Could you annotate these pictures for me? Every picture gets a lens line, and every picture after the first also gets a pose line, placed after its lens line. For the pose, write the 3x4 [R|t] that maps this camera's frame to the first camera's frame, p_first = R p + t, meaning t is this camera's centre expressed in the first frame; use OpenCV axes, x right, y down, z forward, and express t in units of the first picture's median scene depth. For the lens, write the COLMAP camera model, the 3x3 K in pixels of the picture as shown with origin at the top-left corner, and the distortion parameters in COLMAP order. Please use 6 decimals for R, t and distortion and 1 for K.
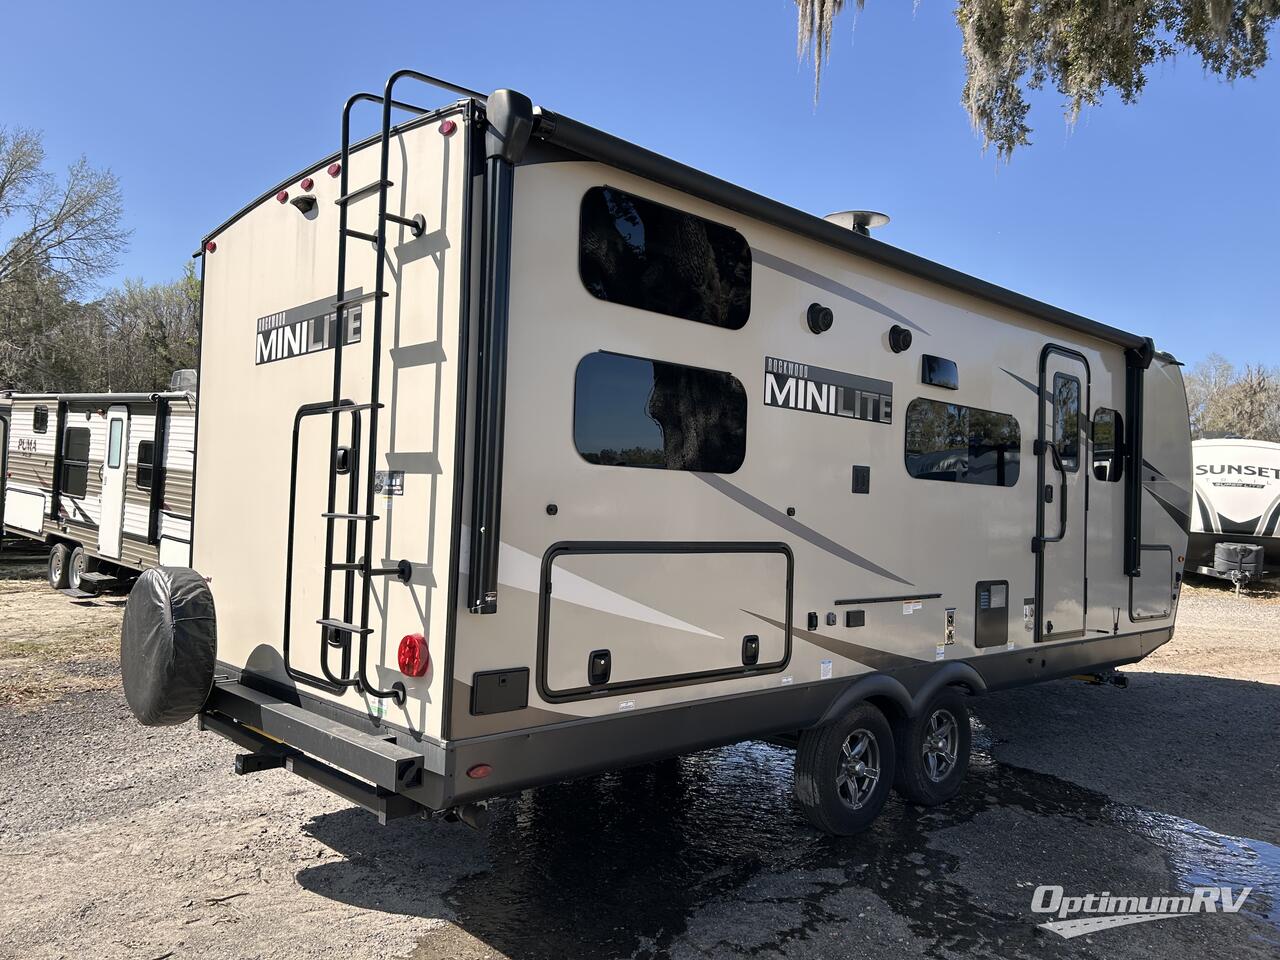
lens RADIAL K [[971.5, 0, 638.9], [0, 971.5, 474.1], [0, 0, 1]] dist [0.005572, 0.001808]
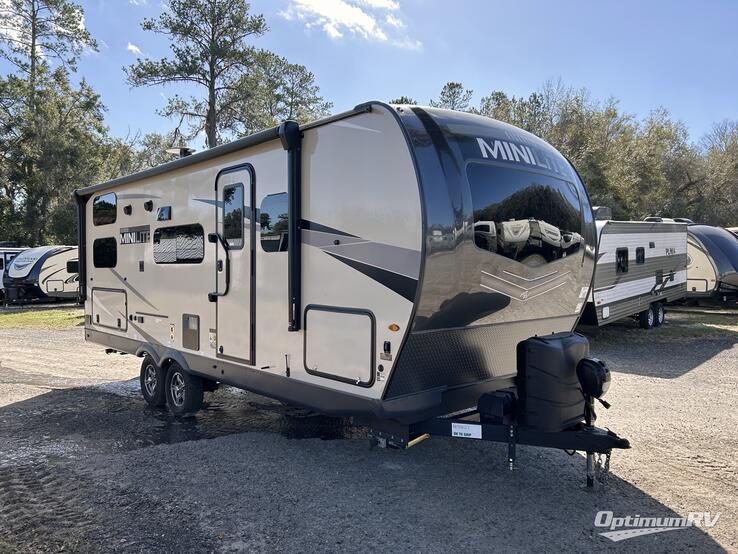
lens RADIAL K [[560.1, 0, 368.4], [0, 560.1, 278.1], [0, 0, 1]] dist [0.005572, 0.001808]
pose [[0.009591, -0.009485, -0.999909, 1.490250], [0.041696, 0.999089, -0.009077, 0.065423], [0.999084, -0.041605, 0.009978, 1.374414]]
